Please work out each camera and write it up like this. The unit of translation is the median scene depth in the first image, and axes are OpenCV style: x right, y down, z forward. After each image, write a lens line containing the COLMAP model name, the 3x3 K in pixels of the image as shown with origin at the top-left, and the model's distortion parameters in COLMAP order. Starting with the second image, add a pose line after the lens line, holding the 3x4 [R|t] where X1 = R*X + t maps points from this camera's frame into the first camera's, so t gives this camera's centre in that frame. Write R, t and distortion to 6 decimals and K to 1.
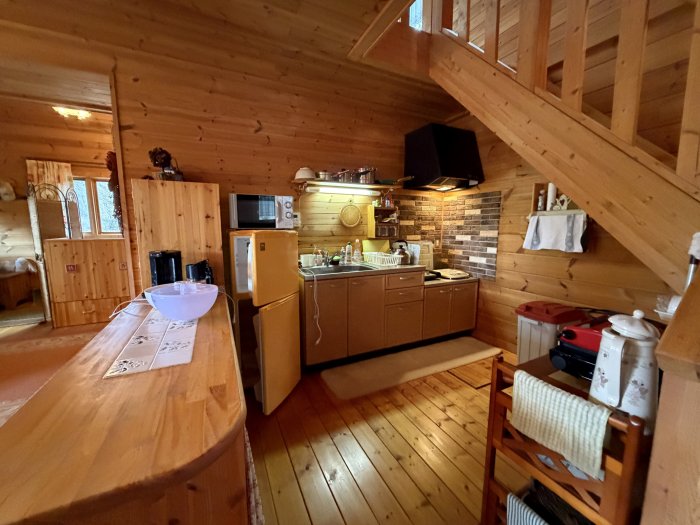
lens RADIAL K [[278.6, 0, 347.3], [0, 278.6, 261.7], [0, 0, 1]] dist [0.001363, -0.000279]
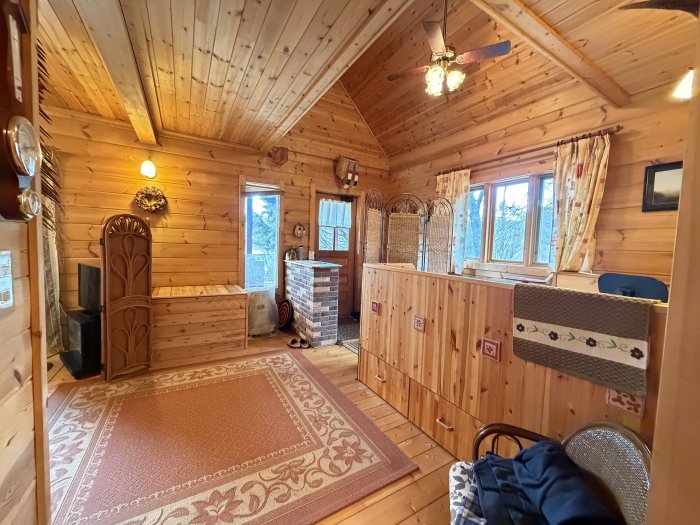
lens RADIAL K [[278.6, 0, 347.3], [0, 278.6, 261.7], [0, 0, 1]] dist [0.001363, -0.000279]
pose [[0.076369, 0.060567, -0.995238, -0.292303], [-0.165695, 0.985045, 0.047232, -0.098434], [0.983216, 0.161299, 0.085263, 0.781704]]
